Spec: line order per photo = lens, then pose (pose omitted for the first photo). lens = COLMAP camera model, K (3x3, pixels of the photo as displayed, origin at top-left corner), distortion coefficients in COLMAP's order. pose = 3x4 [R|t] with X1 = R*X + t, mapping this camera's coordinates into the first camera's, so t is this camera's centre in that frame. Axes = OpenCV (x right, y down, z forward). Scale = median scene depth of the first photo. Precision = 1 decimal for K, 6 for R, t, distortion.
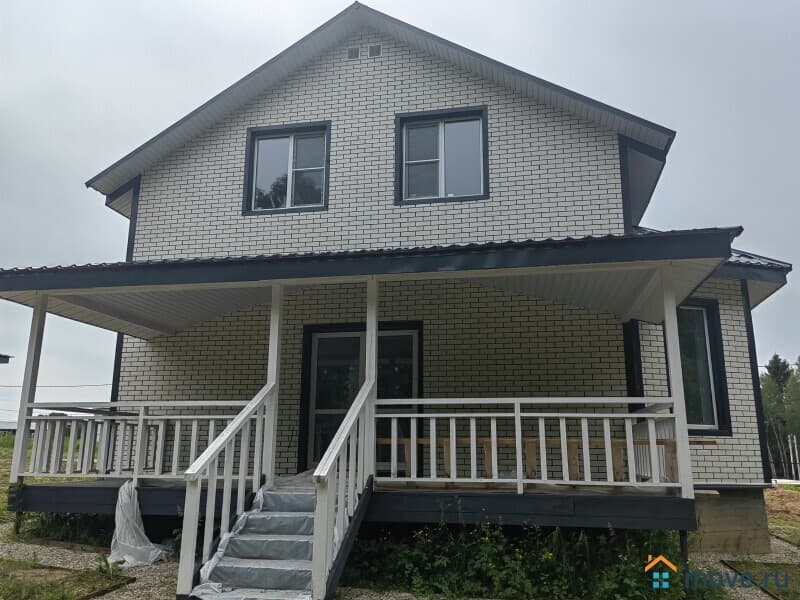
lens RADIAL K [[647.4, 0, 404.1], [0, 647.4, 303.2], [0, 0, 1]] dist [0.048841, -0.049356]
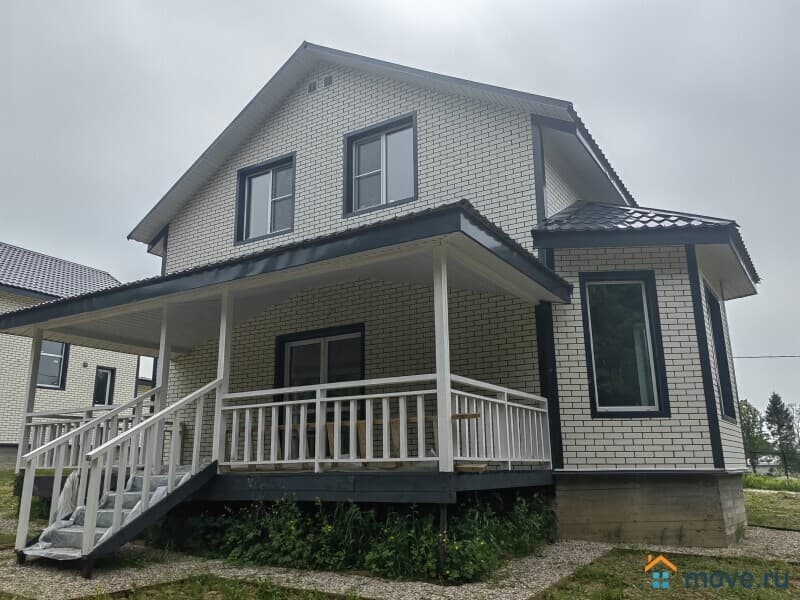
lens RADIAL K [[647.4, 0, 404.1], [0, 647.4, 303.2], [0, 0, 1]] dist [0.048841, -0.049356]
pose [[0.937966, -0.101725, -0.331468, 0.438789], [0.094035, 0.994797, -0.039203, 0.042604], [0.333732, 0.005601, 0.942651, 0.015255]]
